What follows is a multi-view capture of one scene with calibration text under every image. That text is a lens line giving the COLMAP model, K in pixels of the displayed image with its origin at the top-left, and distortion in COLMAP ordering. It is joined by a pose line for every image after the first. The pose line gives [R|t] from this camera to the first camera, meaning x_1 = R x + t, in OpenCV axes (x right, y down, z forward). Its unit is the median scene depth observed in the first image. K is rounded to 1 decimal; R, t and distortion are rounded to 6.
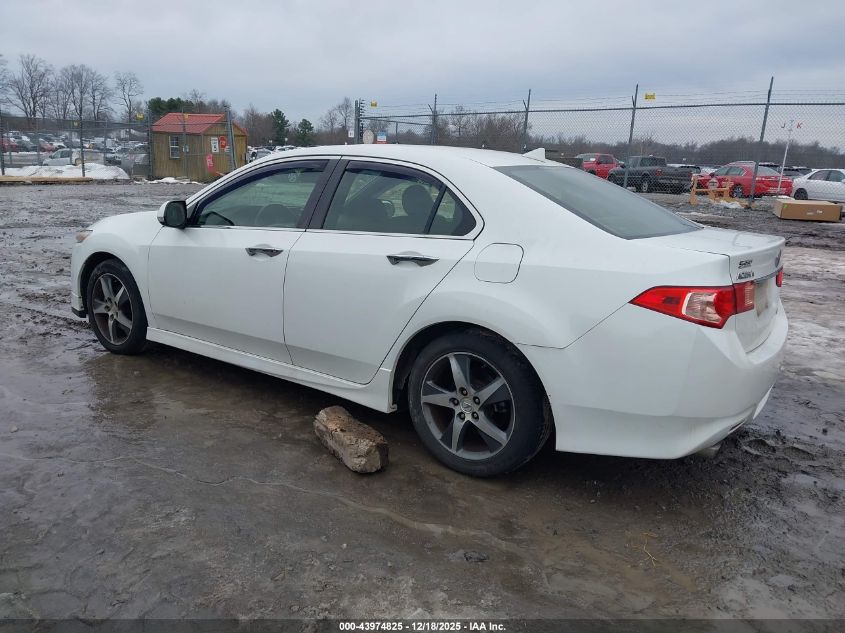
lens RADIAL K [[678.5, 0, 412.4], [0, 678.5, 312.9], [0, 0, 1]] dist [0.018599, -0.010402]
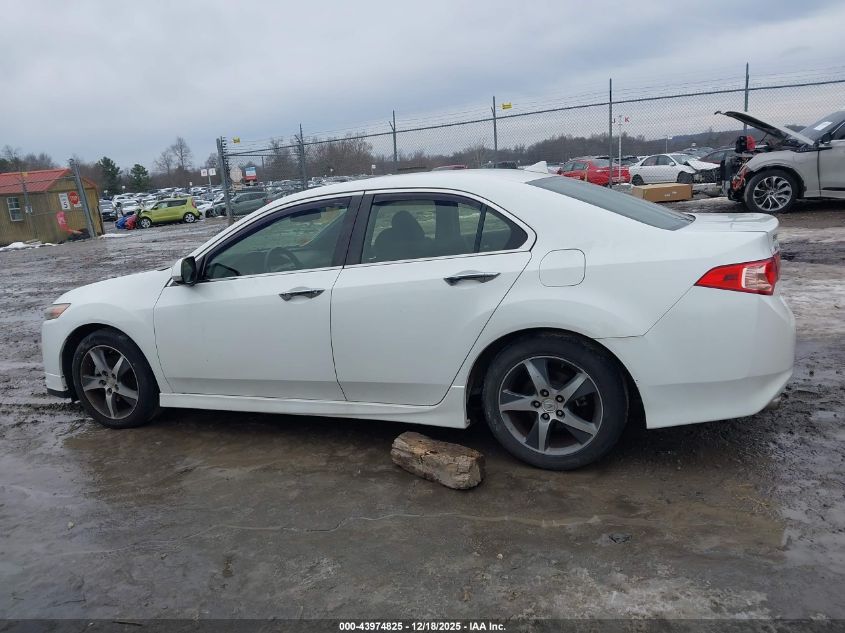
lens RADIAL K [[678.5, 0, 412.4], [0, 678.5, 312.9], [0, 0, 1]] dist [0.018599, -0.010402]
pose [[0.966512, -0.157674, 0.202470, -0.285215], [0.164220, 0.986297, -0.015838, -0.022240], [-0.197198, 0.048557, 0.979160, -0.006966]]
